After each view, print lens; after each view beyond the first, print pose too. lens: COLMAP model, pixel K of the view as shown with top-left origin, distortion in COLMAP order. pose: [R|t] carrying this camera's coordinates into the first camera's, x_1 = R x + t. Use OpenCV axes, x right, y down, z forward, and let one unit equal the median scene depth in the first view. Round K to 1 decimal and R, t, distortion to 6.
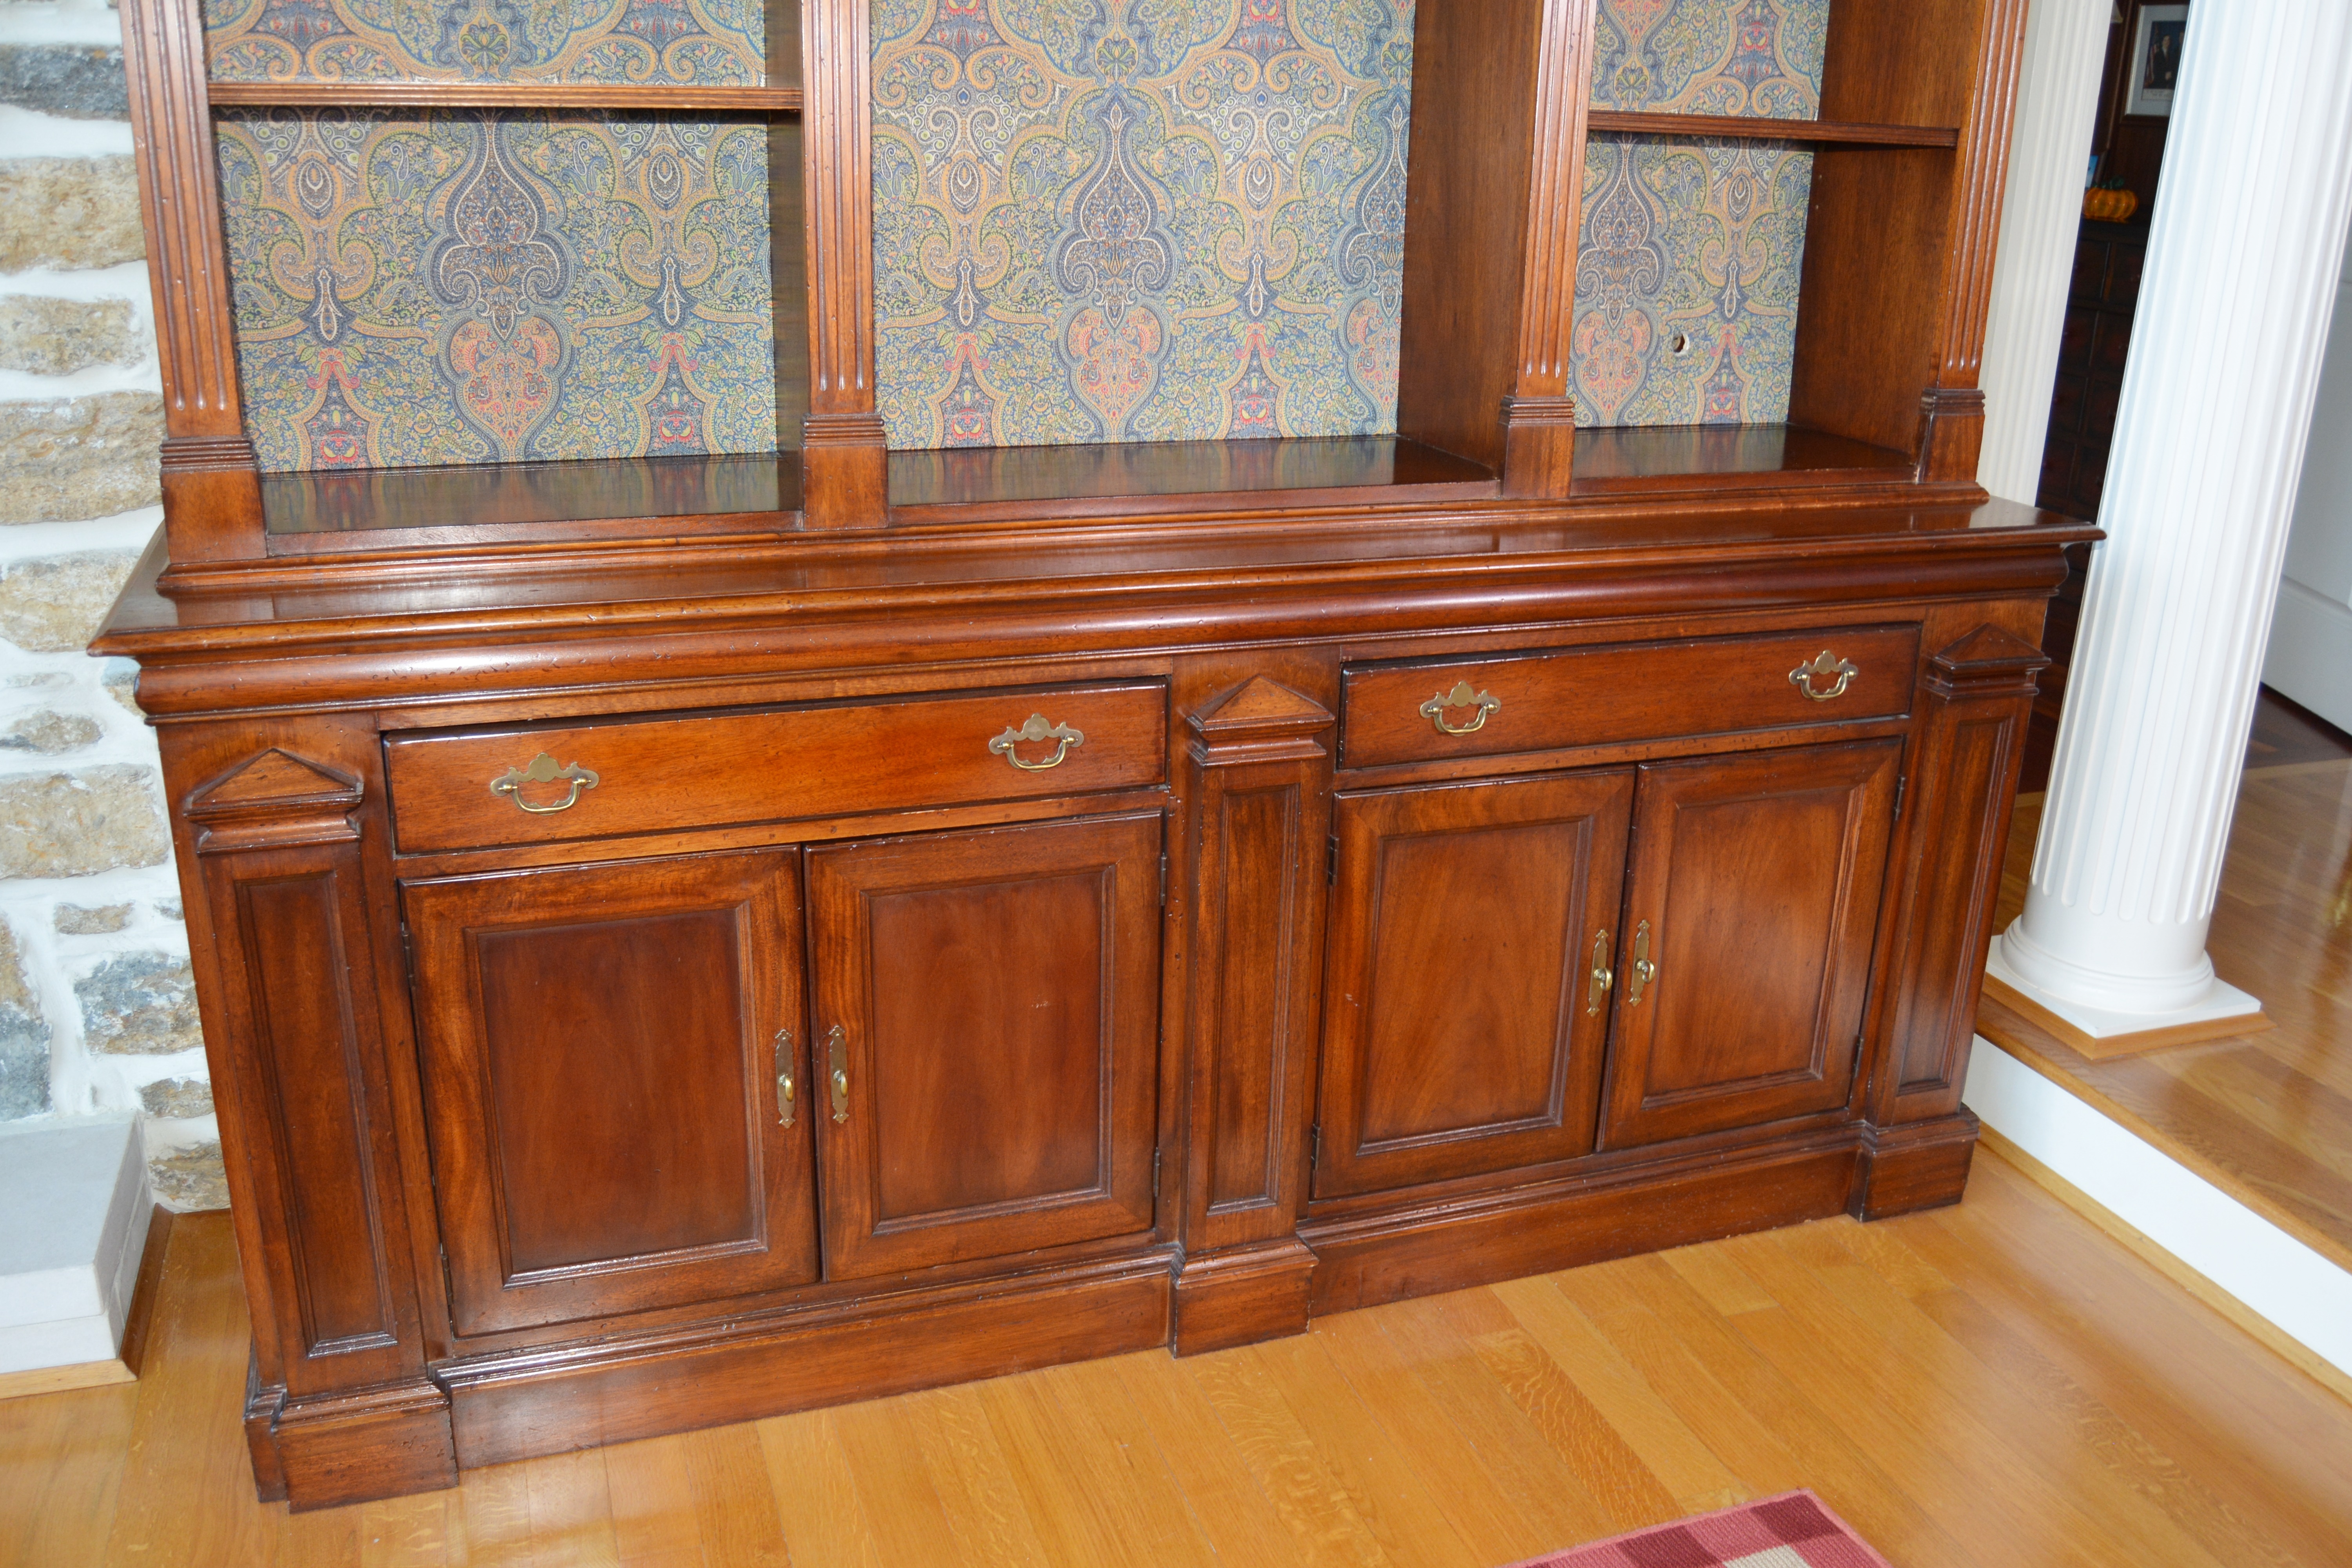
lens RADIAL K [[2012.0, 0, 1175.9], [0, 2012.0, 804.0], [0, 0, 1]] dist [-0.097155, 0.040744]
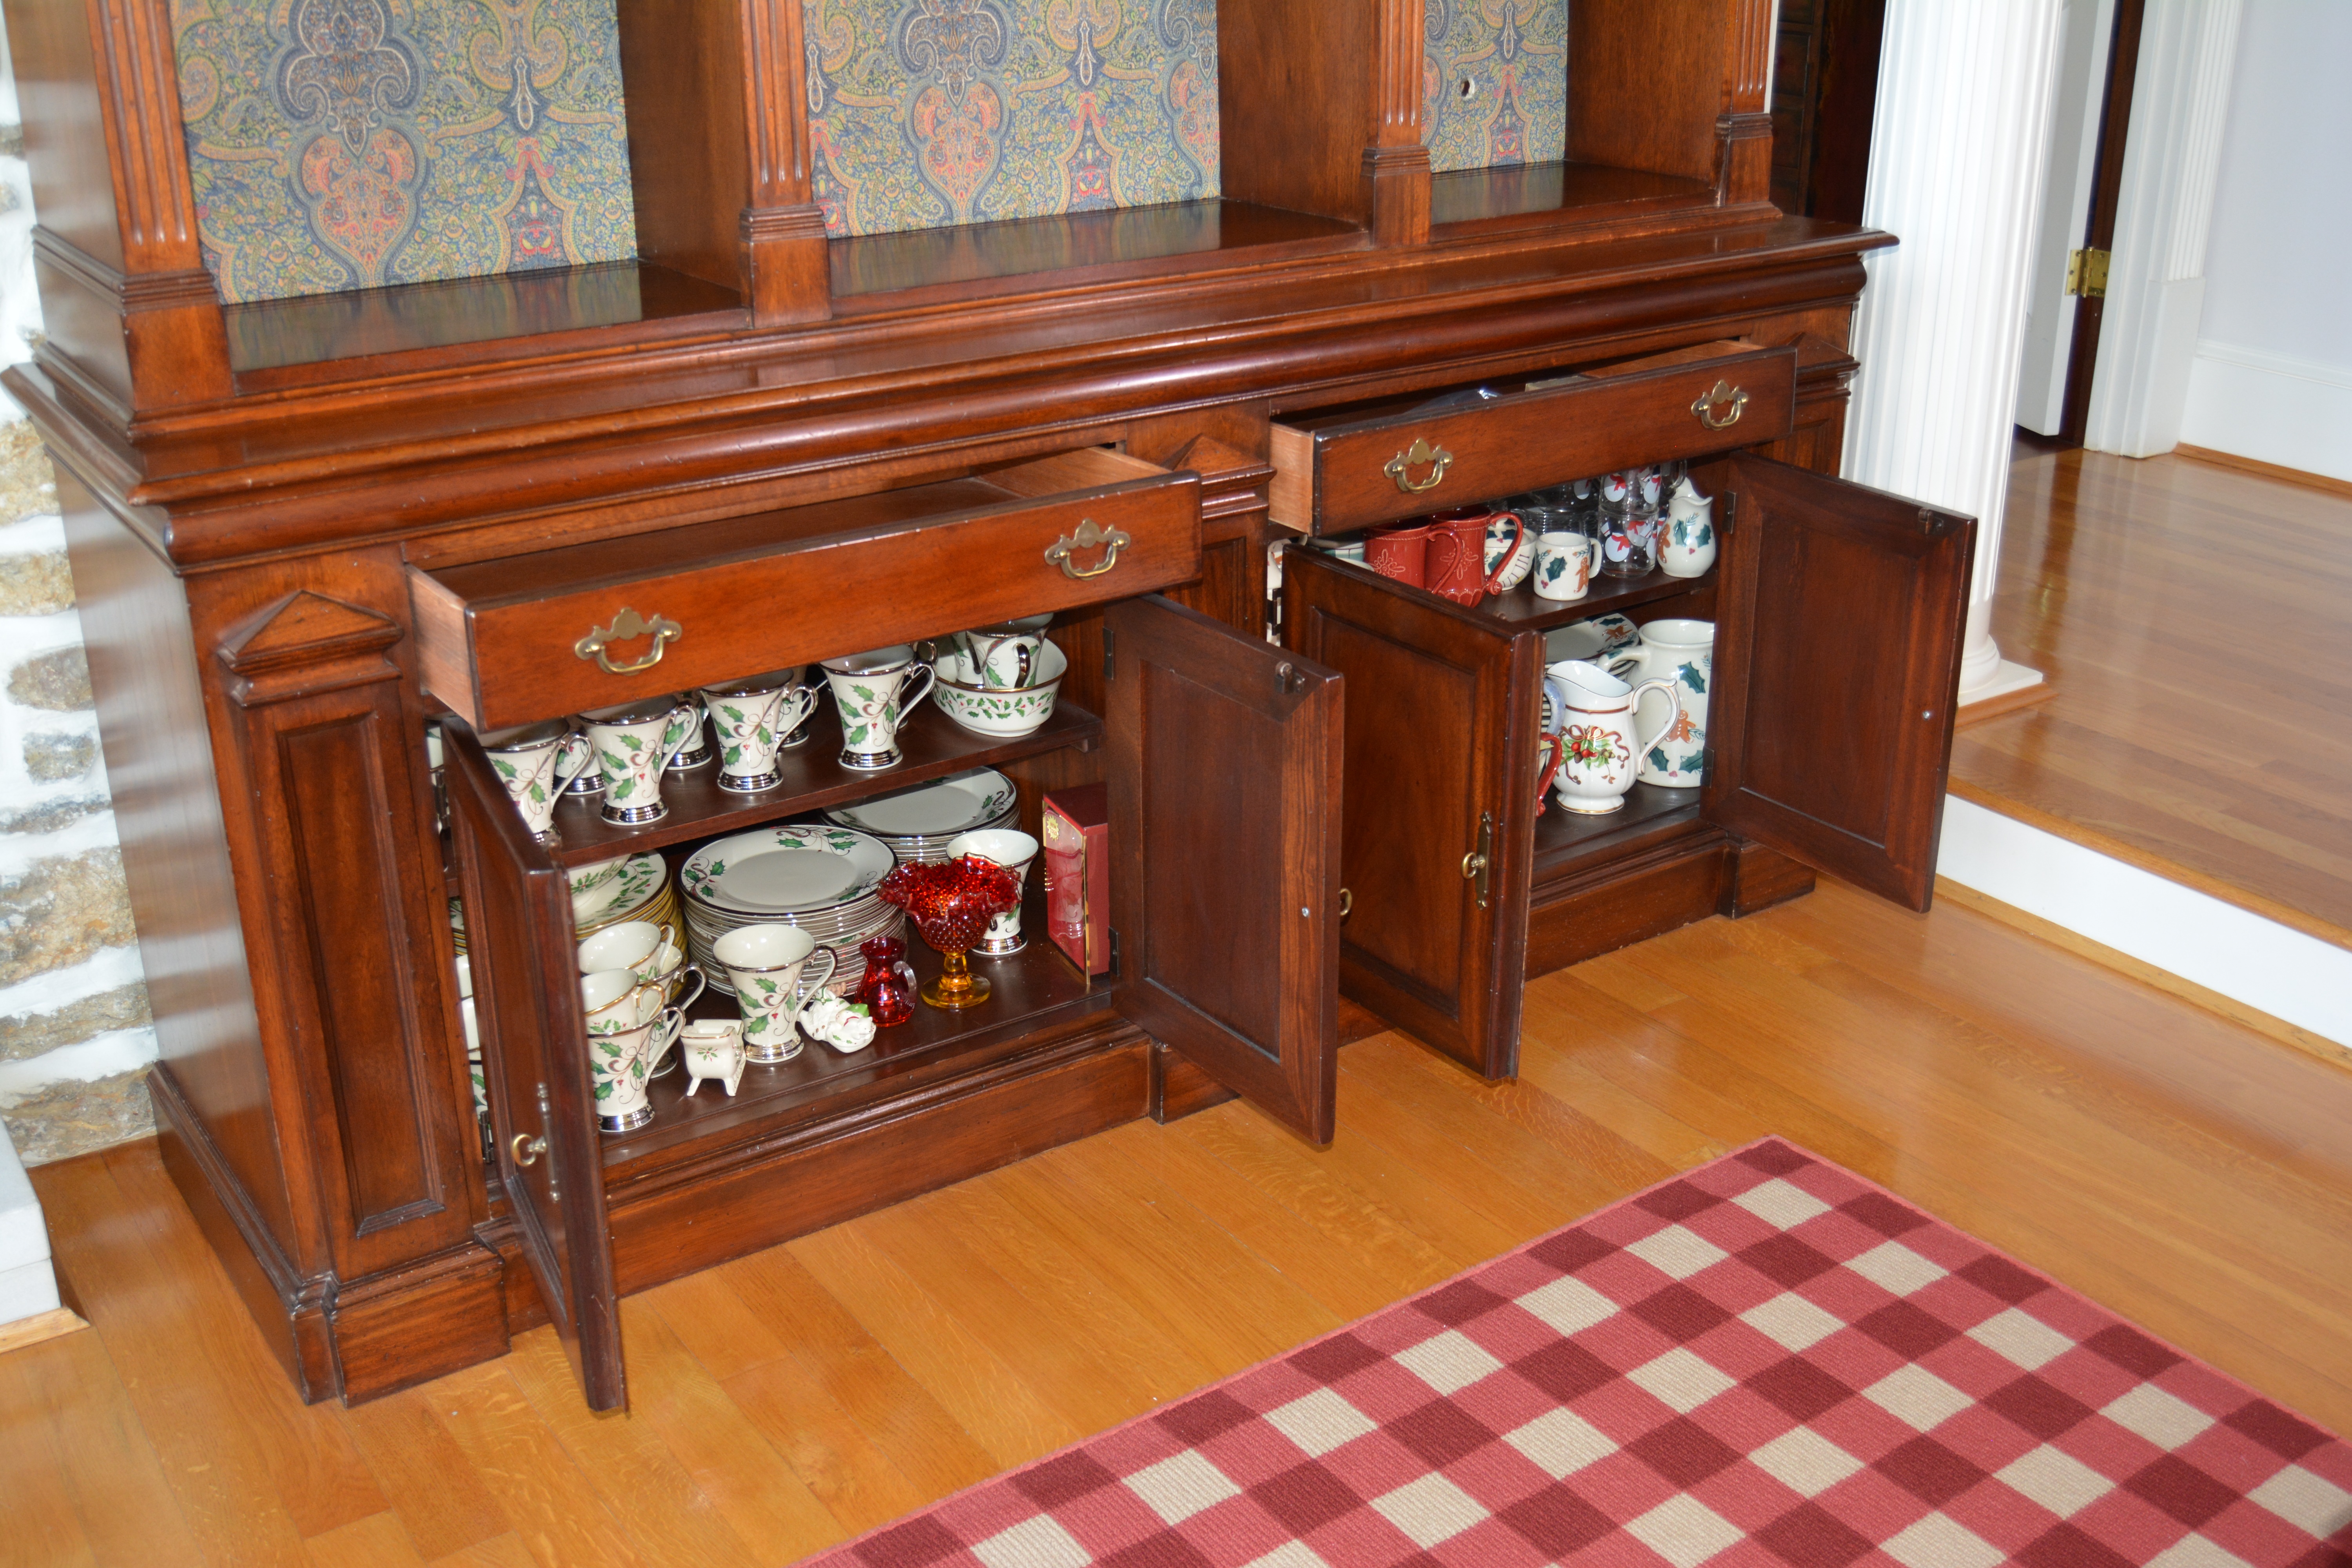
lens RADIAL K [[2403.5, 0, 1180.2], [0, 2403.5, 780.2], [0, 0, 1]] dist [-0.076133, 0.037640]
pose [[0.963632, -0.126202, 0.235558, -0.258493], [0.115609, 0.991582, 0.058309, 0.035507], [-0.240933, -0.028956, 0.970110, -0.178137]]
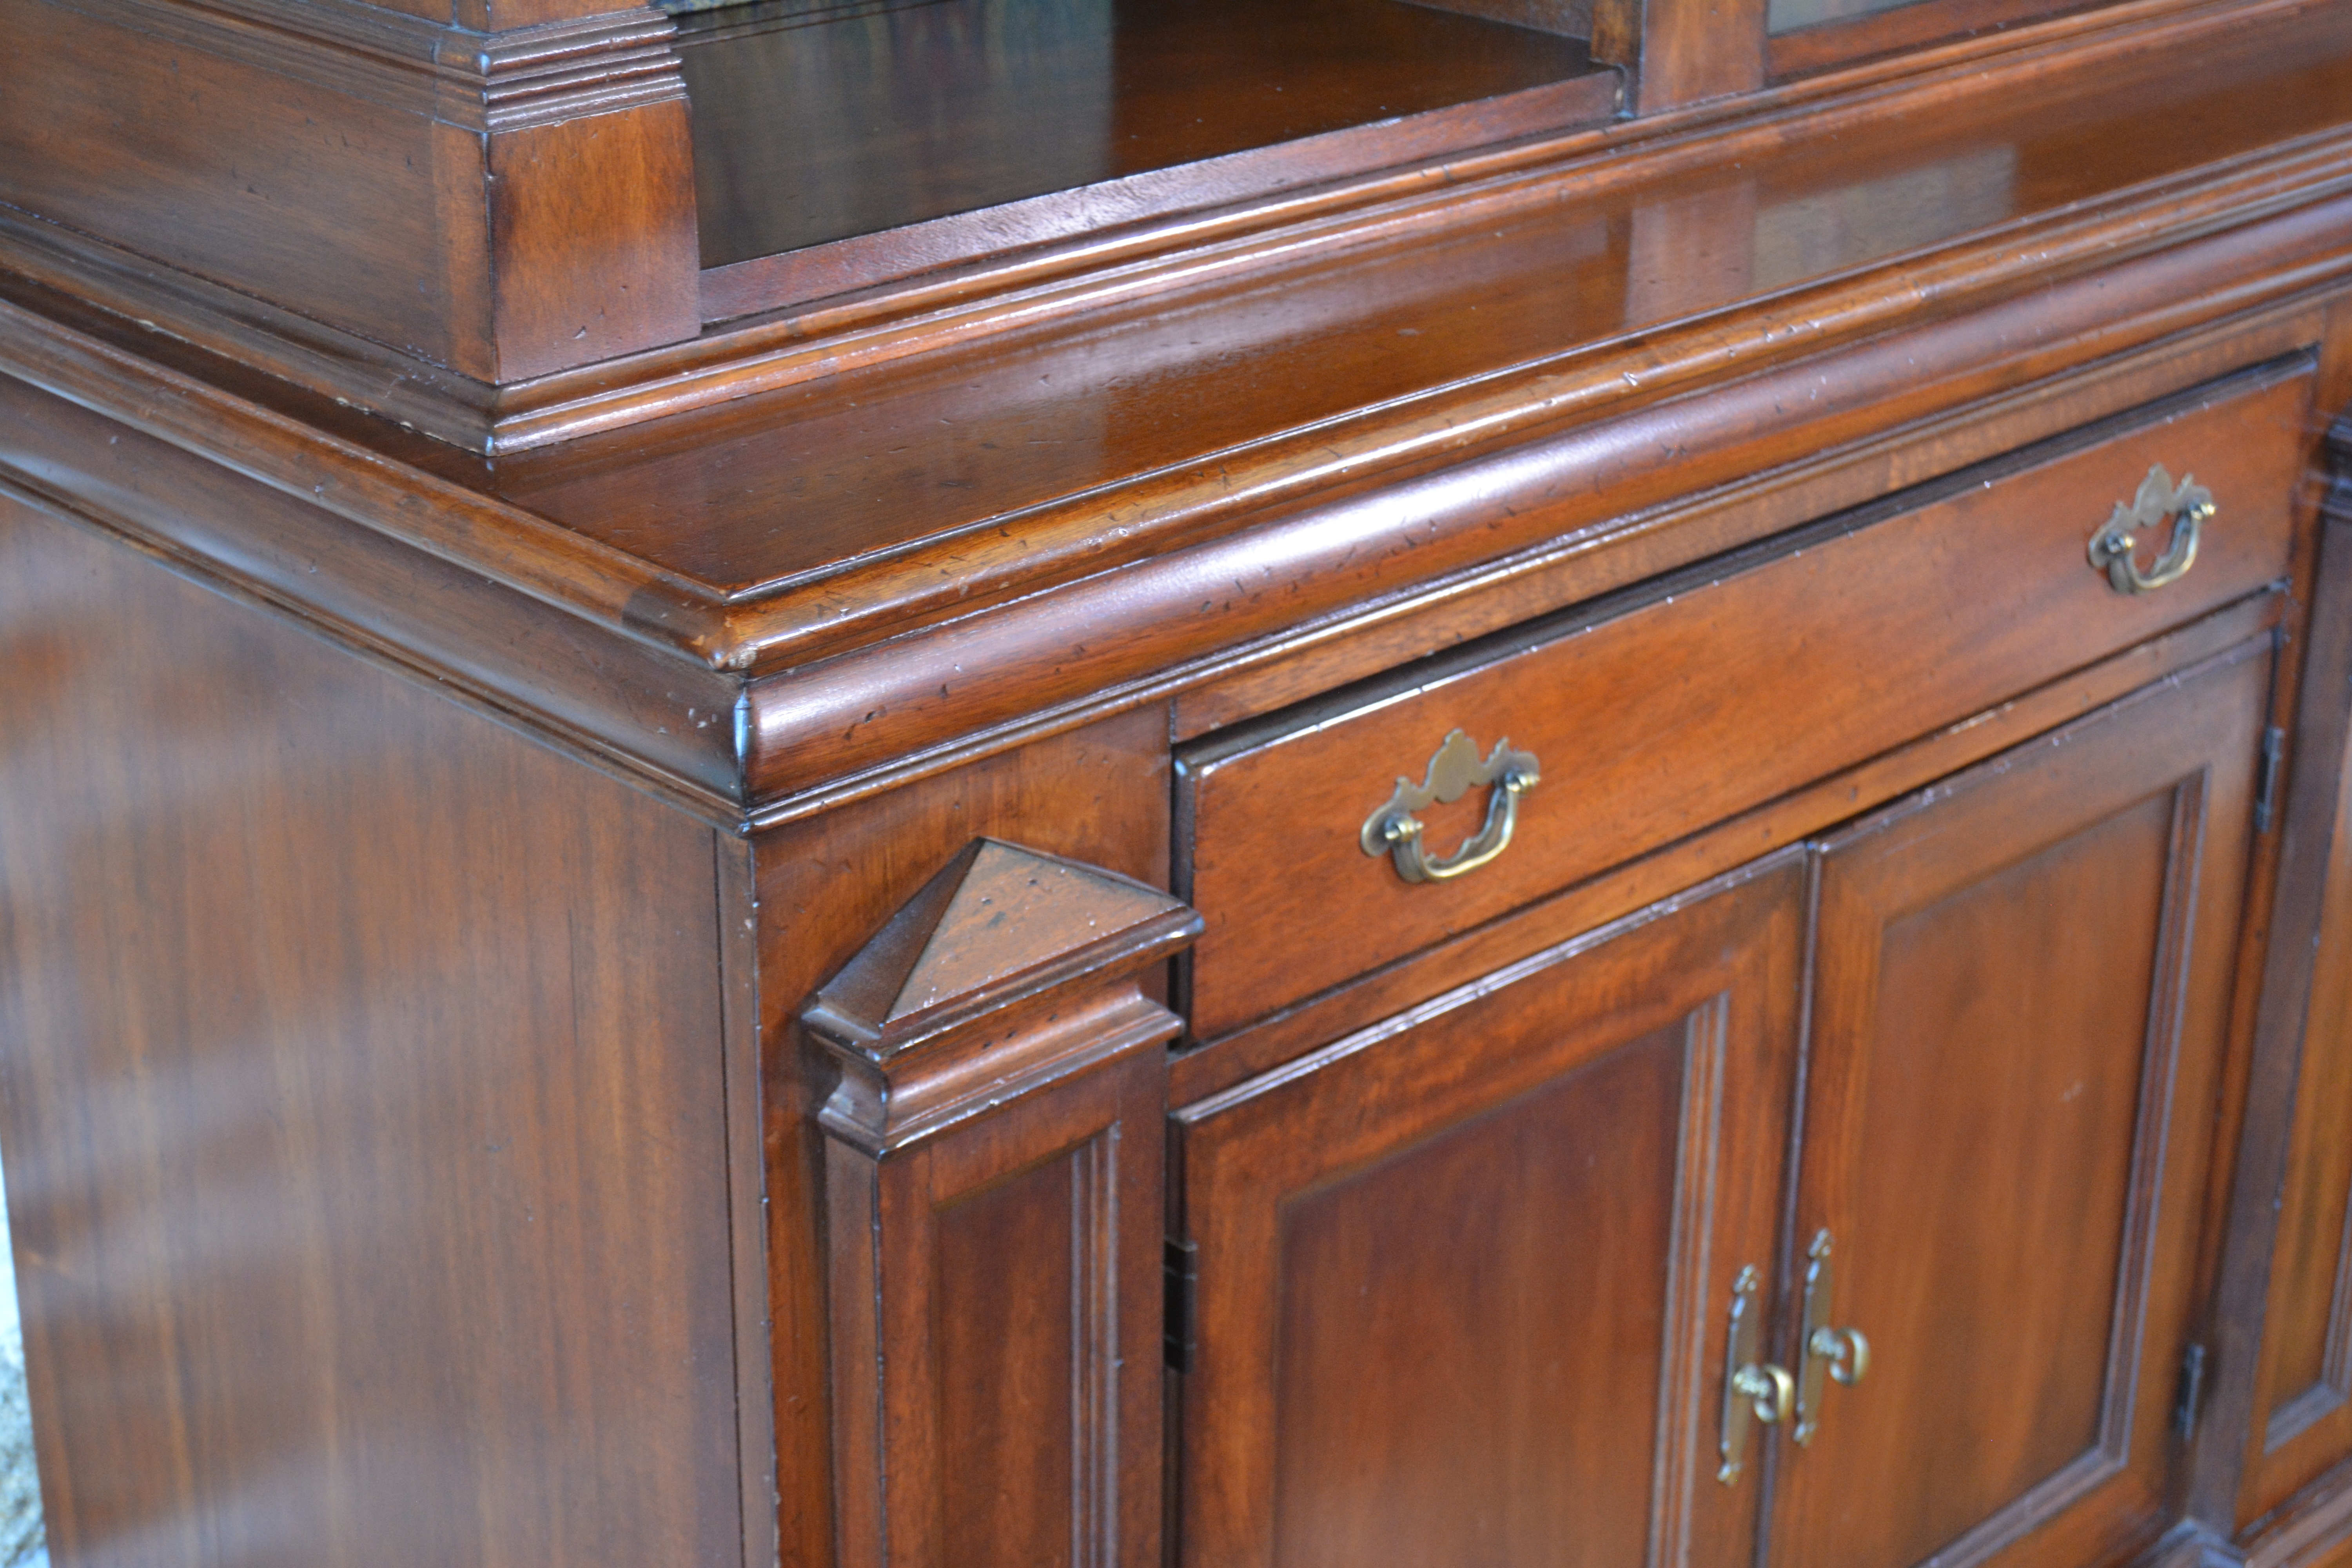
lens RADIAL K [[3978.8, 0, 1176.0], [0, 3978.8, 784.0], [0, 0, 1]] dist [-0.012454, -0.111799]
pose [[0.908221, -0.173712, 0.380734, -0.555232], [0.148885, 0.984379, 0.093971, -0.081152], [-0.391111, -0.028661, 0.919897, 0.229472]]
